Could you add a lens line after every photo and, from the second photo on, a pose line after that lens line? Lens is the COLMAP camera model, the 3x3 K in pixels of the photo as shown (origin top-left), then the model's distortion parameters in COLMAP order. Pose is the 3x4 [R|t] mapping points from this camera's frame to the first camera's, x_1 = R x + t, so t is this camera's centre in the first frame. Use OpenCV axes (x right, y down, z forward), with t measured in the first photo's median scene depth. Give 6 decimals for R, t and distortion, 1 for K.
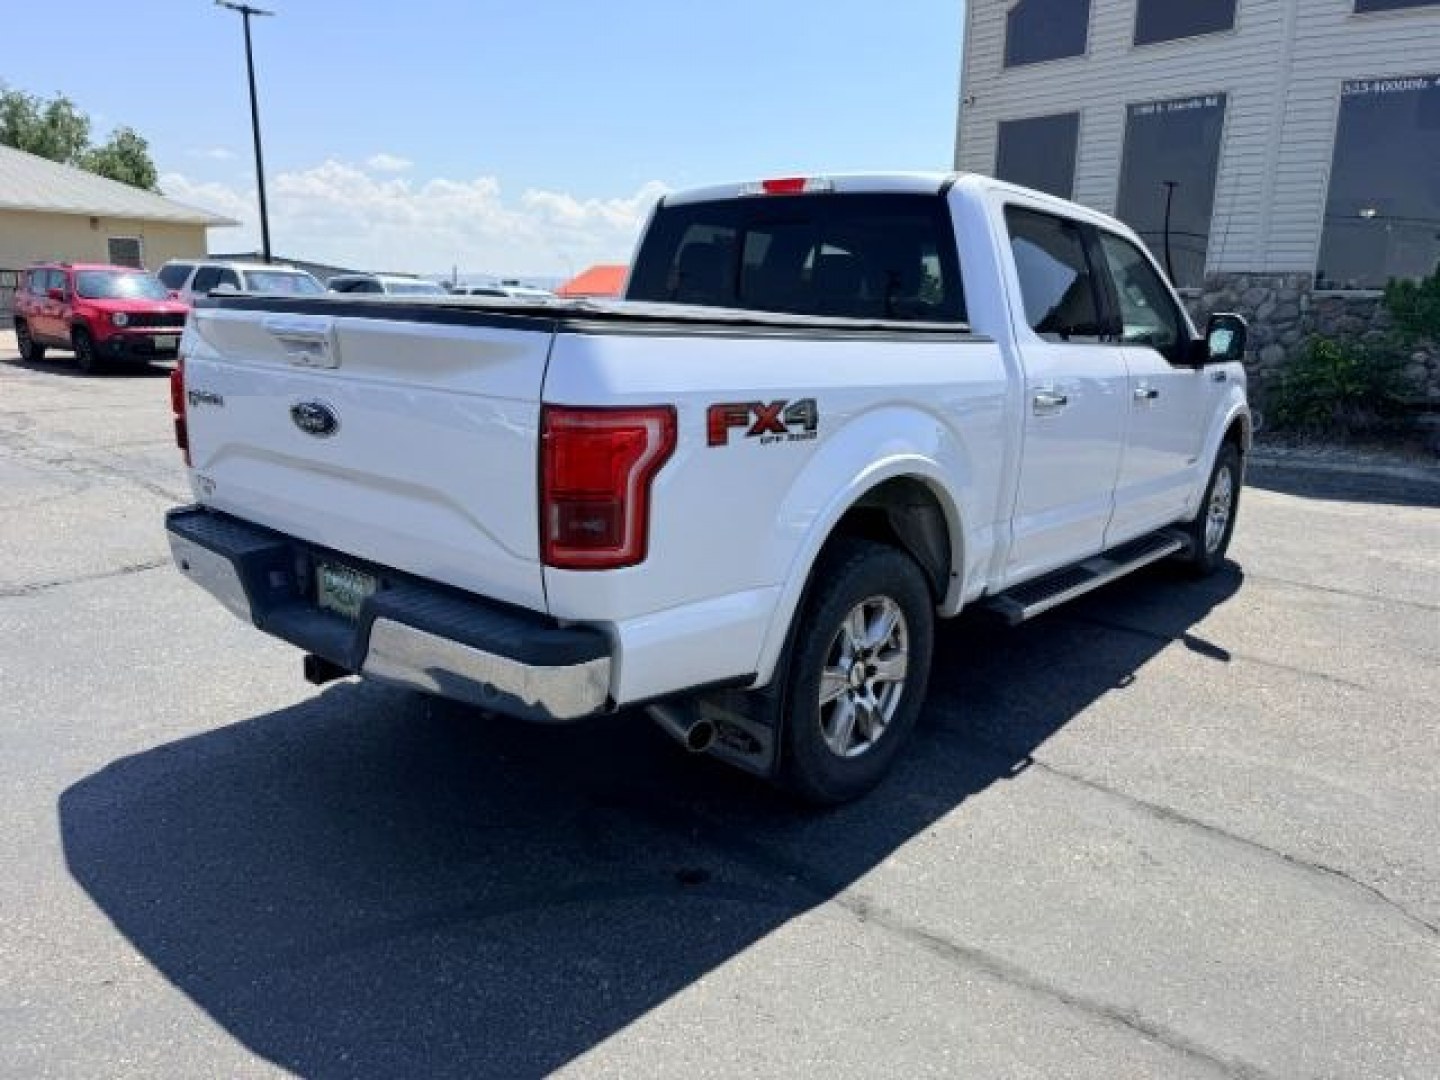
lens RADIAL K [[1047.3, 0, 715.3], [0, 1047.3, 532.7], [0, 0, 1]] dist [0.008973, -0.011240]
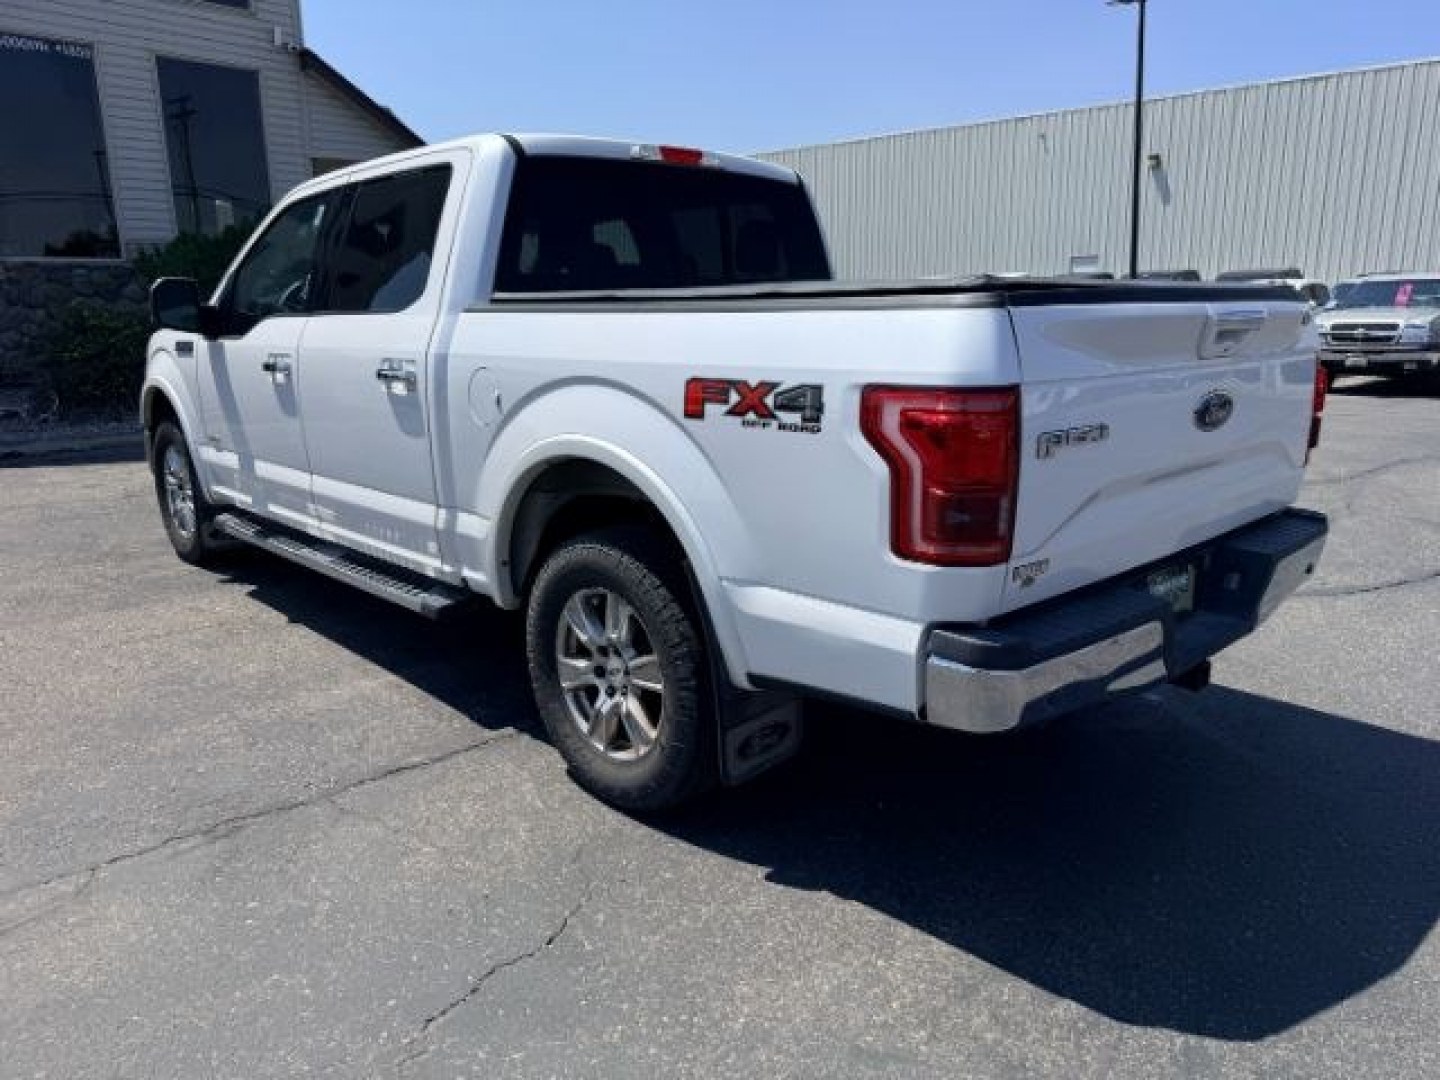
lens RADIAL K [[1047.3, 0, 717.8], [0, 1047.3, 533.6], [0, 0, 1]] dist [0.008973, -0.011240]
pose [[0.135643, -0.252273, 0.958102, -0.309666], [0.217582, 0.951016, 0.219604, -0.069817], [-0.966571, 0.178678, 0.183889, 0.287620]]
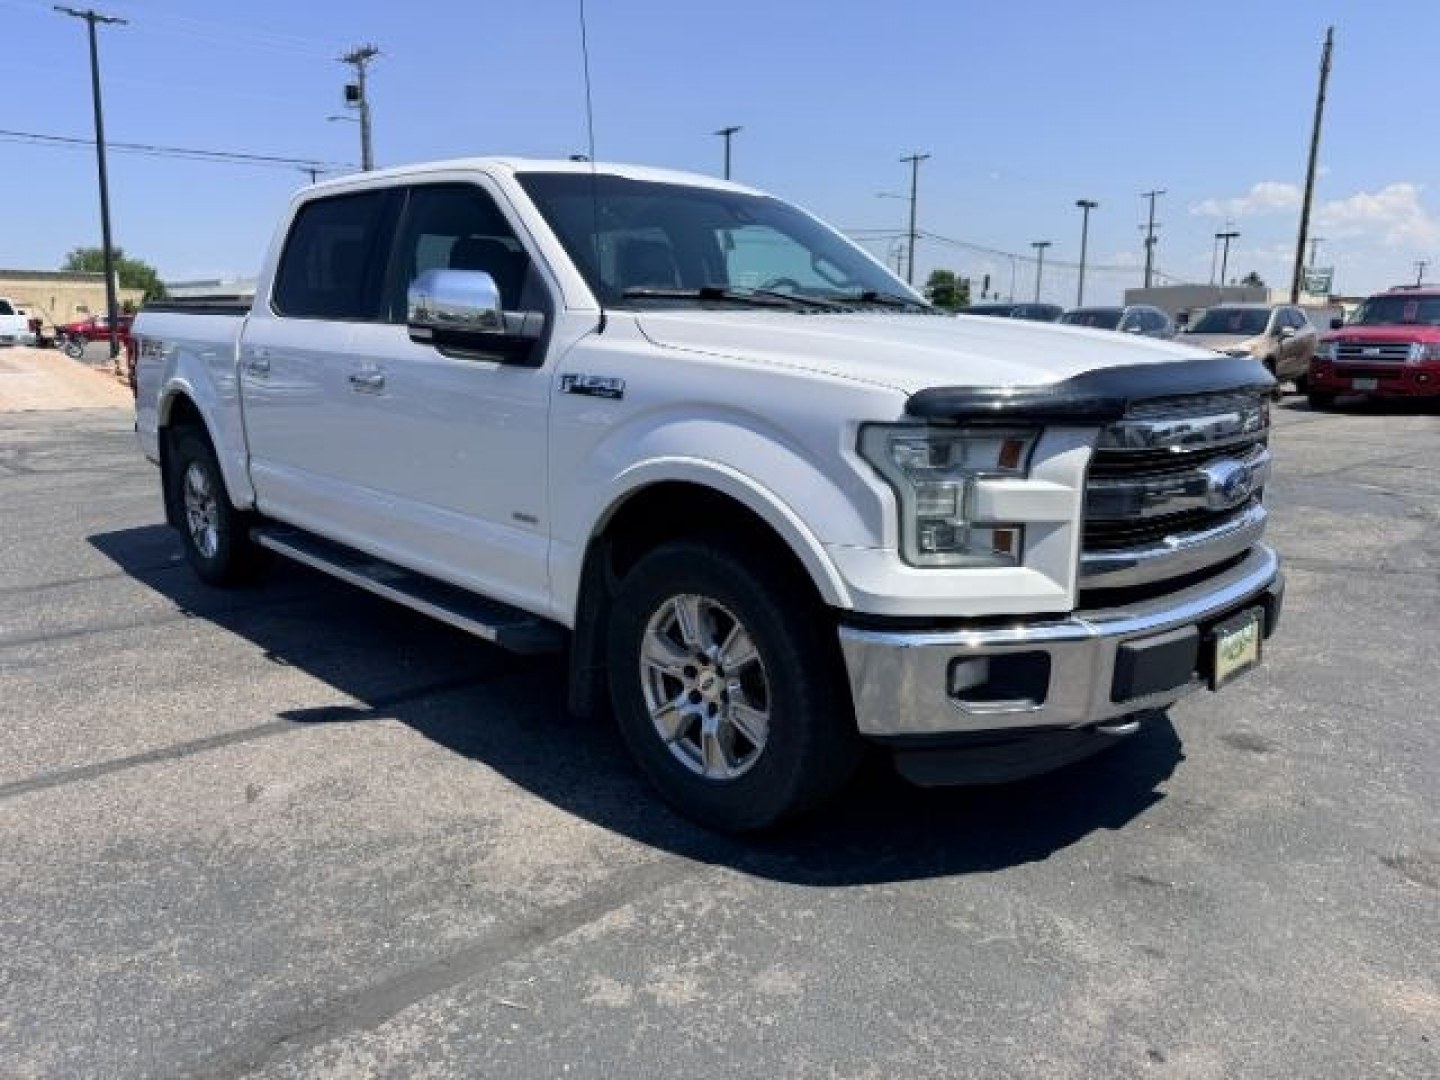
lens RADIAL K [[1047.3, 0, 716.3], [0, 1047.3, 538.9], [0, 0, 1]] dist [0.008973, -0.011240]
pose [[-0.094559, 0.170666, -0.980781, 0.465705], [-0.225072, 0.956021, 0.188058, -0.087710], [0.969743, 0.238529, -0.051988, 0.511991]]
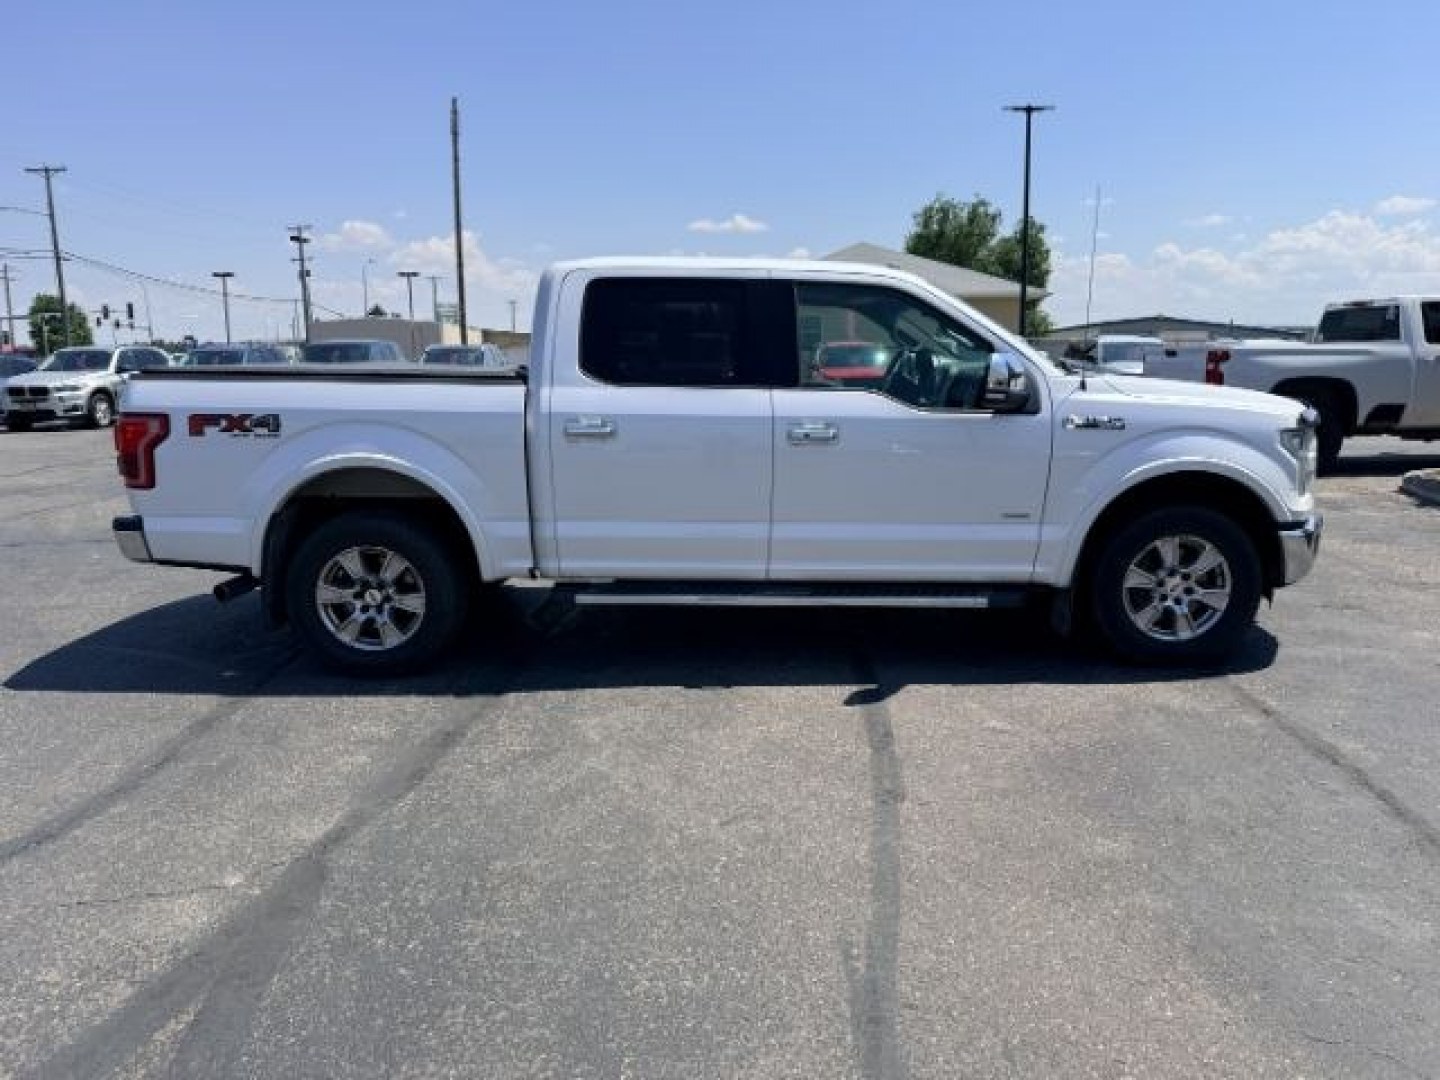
lens RADIAL K [[1047.3, 0, 719.8], [0, 1047.3, 536.1], [0, 0, 1]] dist [0.008973, -0.011240]
pose [[0.641414, 0.098517, -0.760843, 0.438306], [-0.139181, 0.990207, 0.010883, -0.011022], [0.754464, 0.098915, 0.648845, 0.099187]]
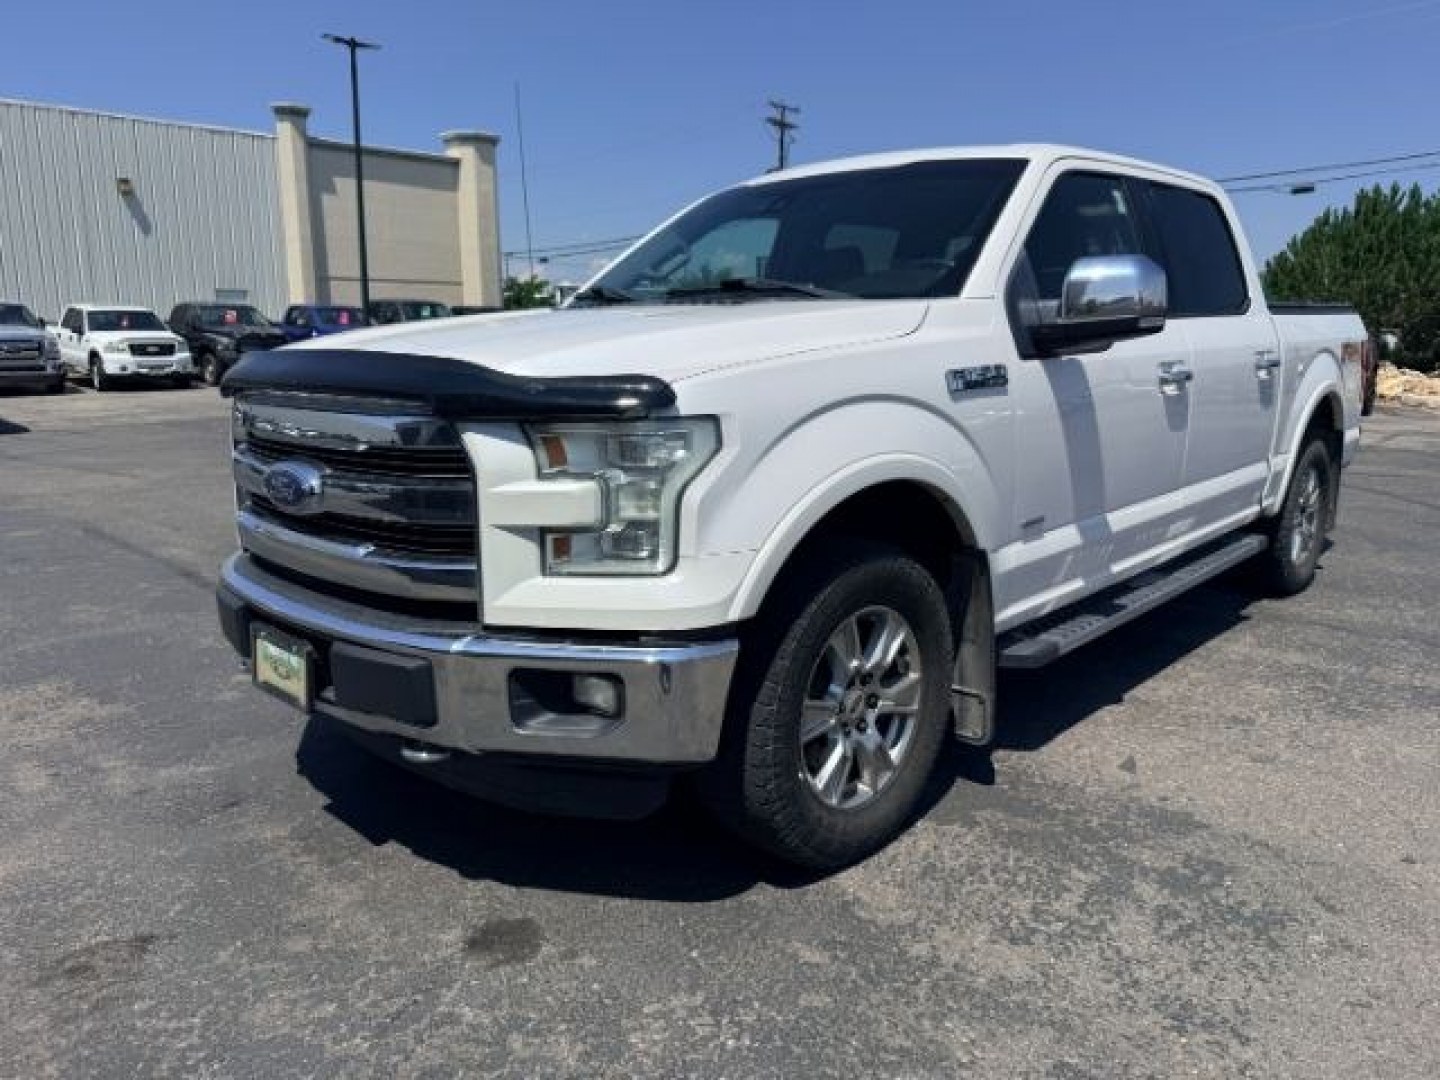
lens RADIAL K [[1047.3, 0, 718.7], [0, 1047.3, 545.8], [0, 0, 1]] dist [0.008973, -0.011240]
pose [[-0.996853, -0.039345, 0.068816, 0.131734], [-0.007796, 0.912578, 0.408829, -0.156067], [-0.078886, 0.407006, -0.910013, 0.791050]]
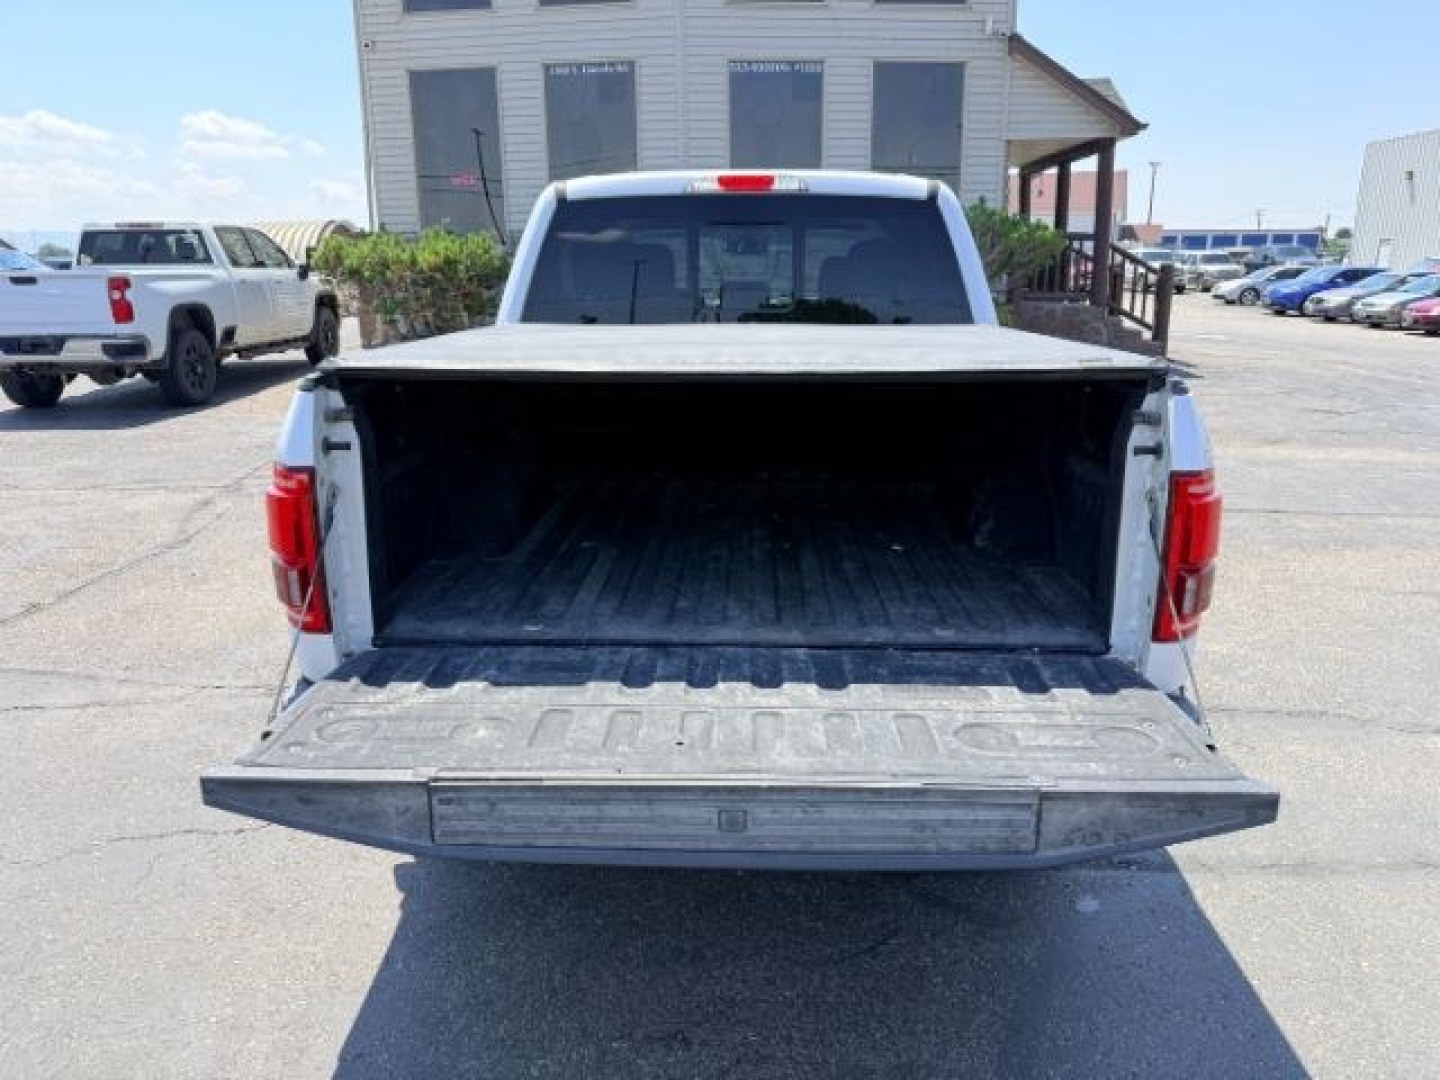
lens RADIAL K [[1047.3, 0, 731.1], [0, 1047.3, 533.2], [0, 0, 1]] dist [0.008973, -0.011240]
pose [[0.782281, -0.190673, 0.593027, -0.188935], [0.159766, 0.981571, 0.104848, -0.041971], [-0.602090, 0.012725, 0.798327, 0.089372]]
